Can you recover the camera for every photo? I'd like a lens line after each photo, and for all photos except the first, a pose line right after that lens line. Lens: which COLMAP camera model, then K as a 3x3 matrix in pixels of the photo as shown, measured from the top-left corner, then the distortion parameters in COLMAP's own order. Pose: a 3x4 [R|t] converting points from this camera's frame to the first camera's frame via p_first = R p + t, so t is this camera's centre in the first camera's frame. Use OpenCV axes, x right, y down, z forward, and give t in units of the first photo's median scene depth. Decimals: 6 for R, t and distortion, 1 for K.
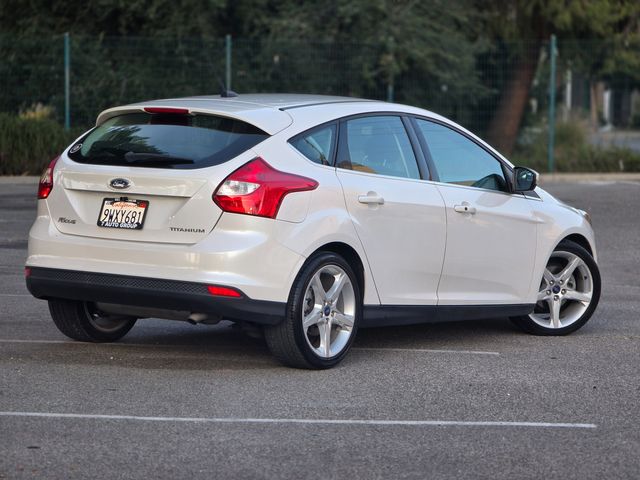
lens RADIAL K [[2165.6, 0, 320.0], [0, 2165.6, 240.0], [0, 0, 1]] dist [0.216184, 1.689080]
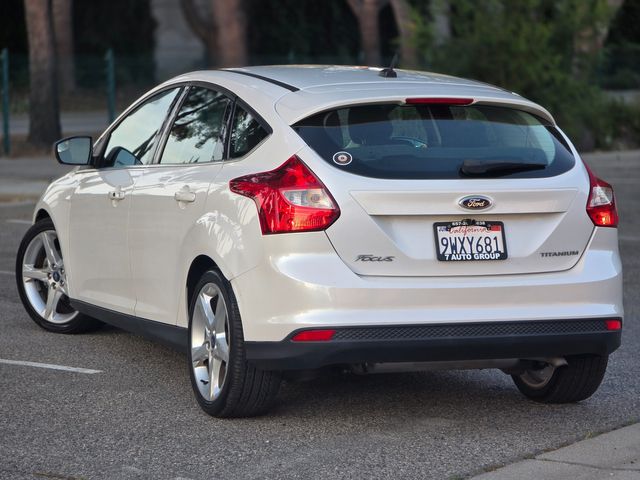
lens RADIAL K [[2165.6, 0, 320.0], [0, 2165.6, 240.0], [0, 0, 1]] dist [0.216184, 1.689080]
pose [[0.552542, -0.108163, 0.826437, -0.741931], [0.052110, 0.994087, 0.095265, -0.087068], [-0.831855, -0.009573, 0.554911, 0.615334]]
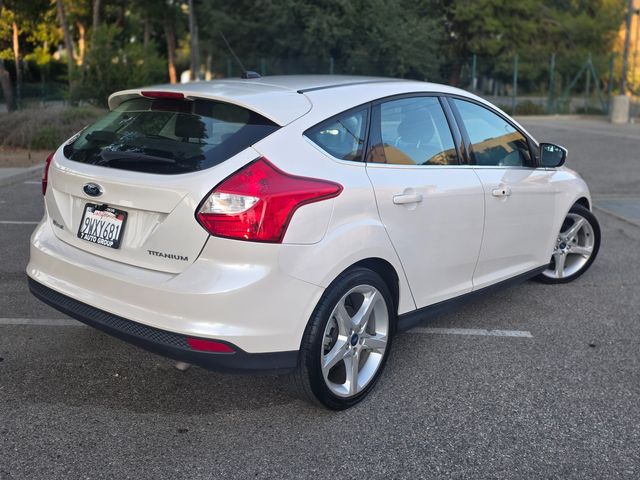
lens RADIAL K [[666.5, 0, 300.1], [0, 666.5, 226.5], [0, 0, 1]] dist [0.033736, -0.005988]
pose [[0.993941, 0.007132, -0.109688, 0.010406], [0.008366, 0.990090, 0.140182, -0.045813], [0.109601, -0.140250, 0.984031, 0.753986]]
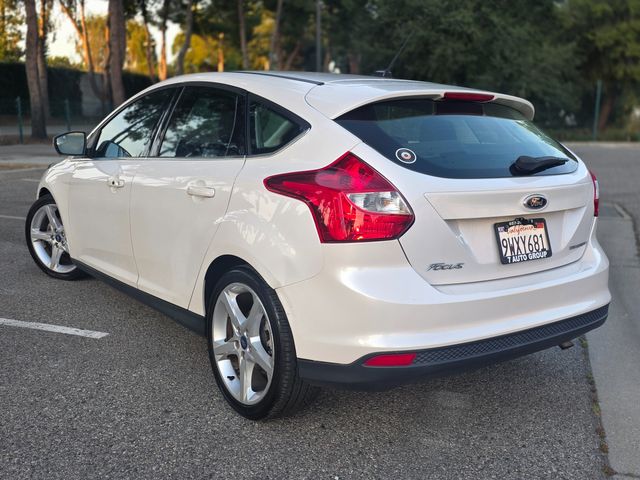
lens RADIAL K [[671.1, 0, 319.7], [0, 671.1, 233.5], [0, 0, 1]] dist [0.100246, -0.154156]
pose [[0.317124, -0.199379, 0.927190, -0.323473], [0.033426, 0.979394, 0.199173, -0.062347], [-0.947795, -0.032170, 0.317254, 0.983082]]
